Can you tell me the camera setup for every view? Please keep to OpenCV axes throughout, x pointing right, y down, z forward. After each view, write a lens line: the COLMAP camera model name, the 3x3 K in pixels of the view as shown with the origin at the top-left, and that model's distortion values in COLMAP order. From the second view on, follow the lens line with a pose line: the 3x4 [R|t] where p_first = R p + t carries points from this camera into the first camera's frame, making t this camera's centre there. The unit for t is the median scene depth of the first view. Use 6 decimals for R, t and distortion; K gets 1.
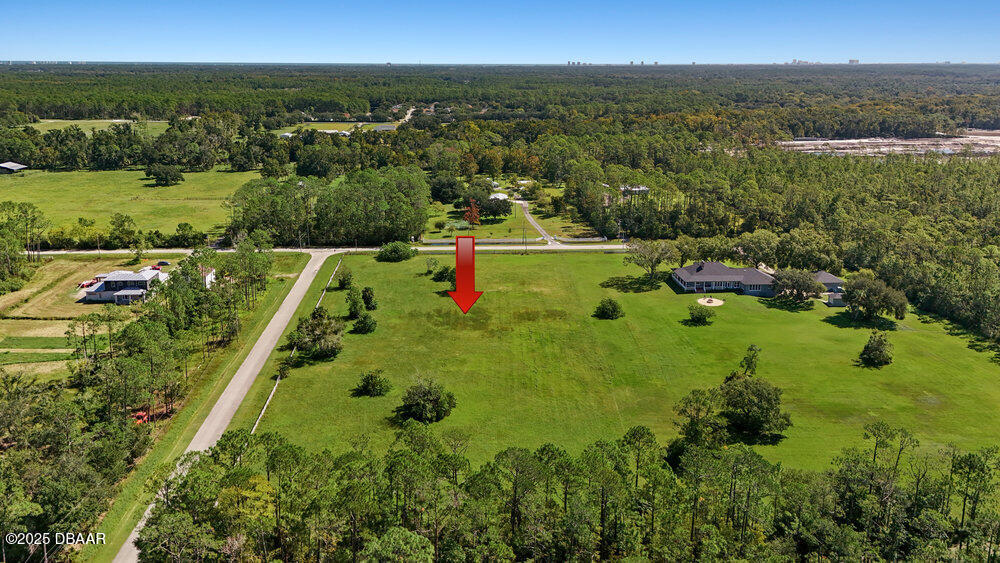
lens RADIAL K [[734.2, 0, 468.6], [0, 734.2, 280.3], [0, 0, 1]] dist [0.003483, -0.000790]
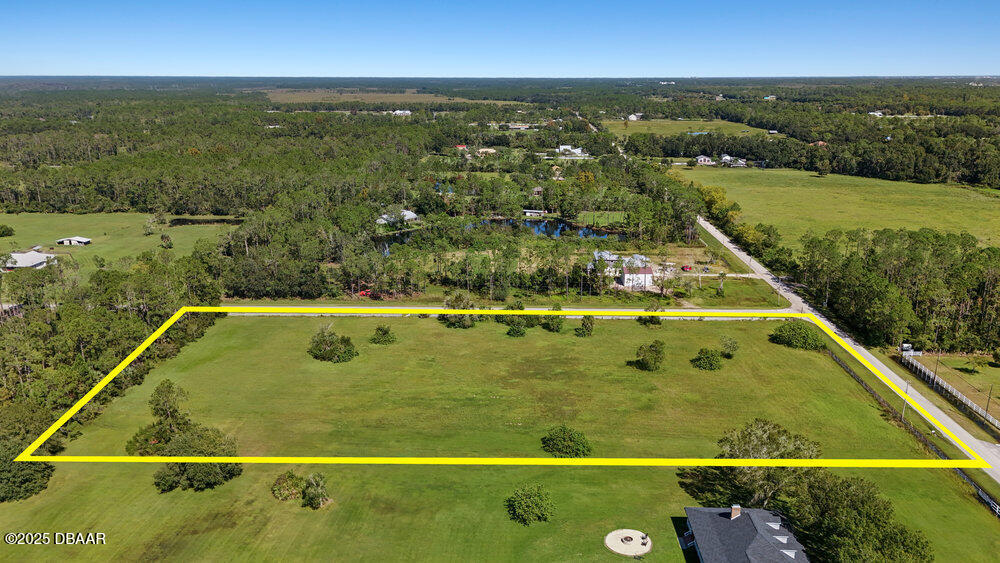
lens RADIAL K [[751.4, 0, 500.0], [0, 751.4, 281.5], [0, 0, 1]] dist [0.037470, -0.000446]
pose [[-0.075976, 0.258502, -0.963018, 0.717858], [-0.285107, 0.919855, 0.269409, -0.231404], [0.955480, 0.295031, 0.003813, 0.768236]]
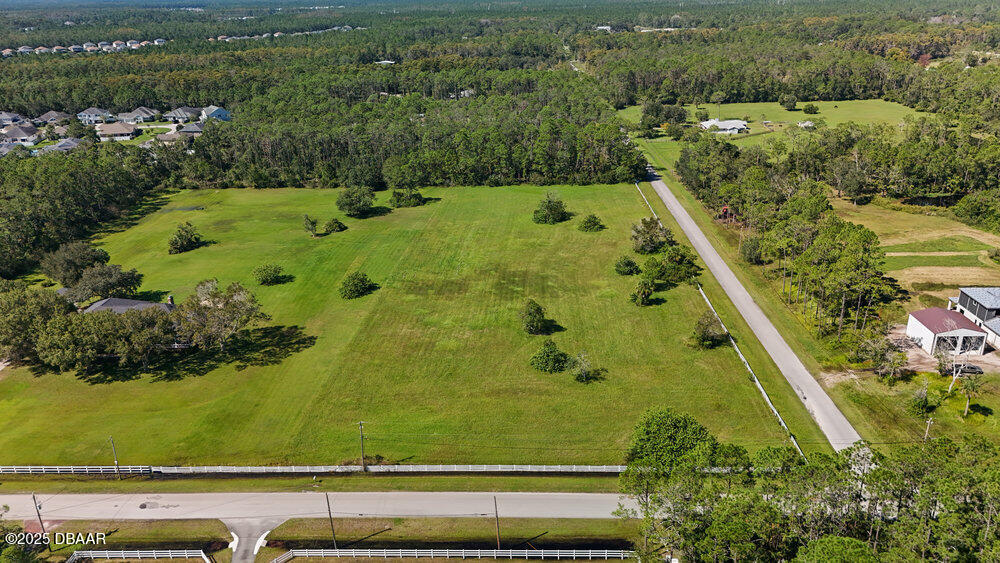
lens RADIAL K [[751.4, 0, 500.0], [0, 751.4, 281.5], [0, 0, 1]] dist [0.037470, -0.000446]
pose [[-0.998522, -0.001956, 0.054314, -0.024382], [0.032321, 0.782060, 0.622364, -0.431809], [-0.043694, 0.623200, -0.780841, 1.433947]]
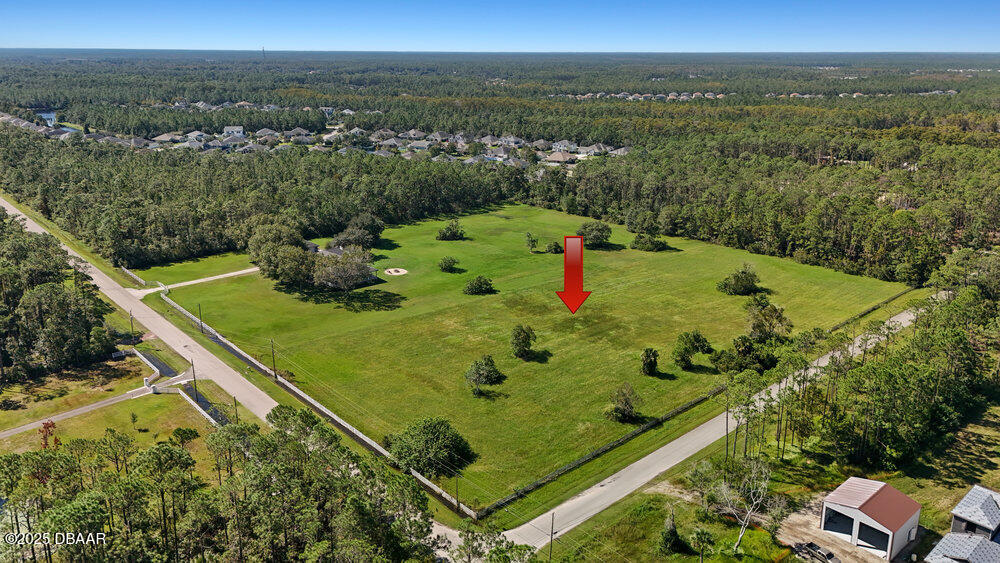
lens RADIAL K [[741.0, 0, 500.0], [0, 741.0, 281.5], [0, 0, 1]] dist [-0.003126, -0.002798]
pose [[-0.638457, -0.228418, 0.734981, -0.507526], [0.222759, 0.859235, 0.460537, -0.377789], [-0.736716, 0.457757, -0.497702, 1.282155]]
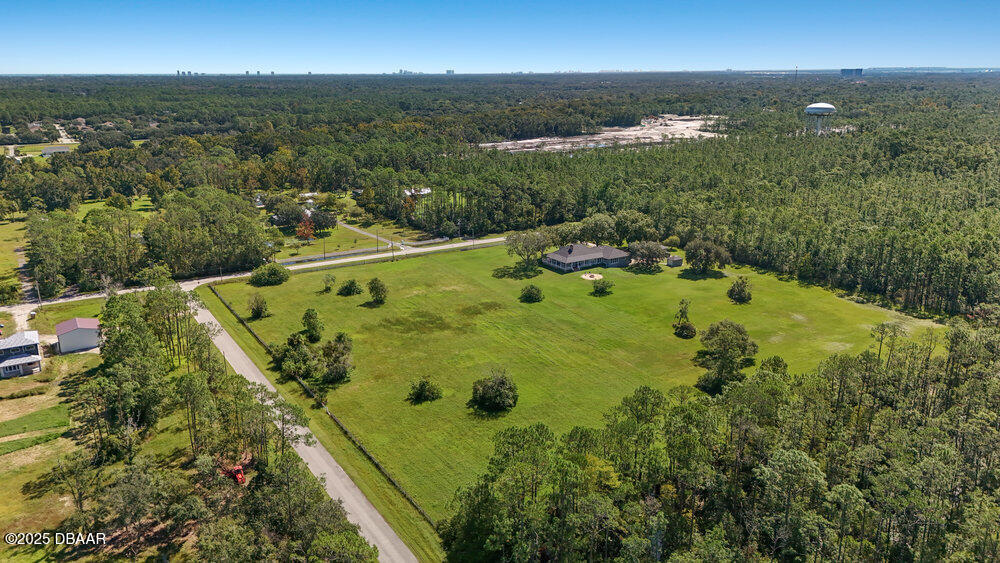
lens RADIAL K [[741.0, 0, 500.0], [0, 741.0, 281.5], [0, 0, 1]] dist [-0.003126, -0.002798]
pose [[0.860541, -0.136959, 0.490624, -0.348218], [0.143170, 0.989380, 0.025071, -0.012788], [-0.488847, 0.048668, 0.871011, 0.026441]]
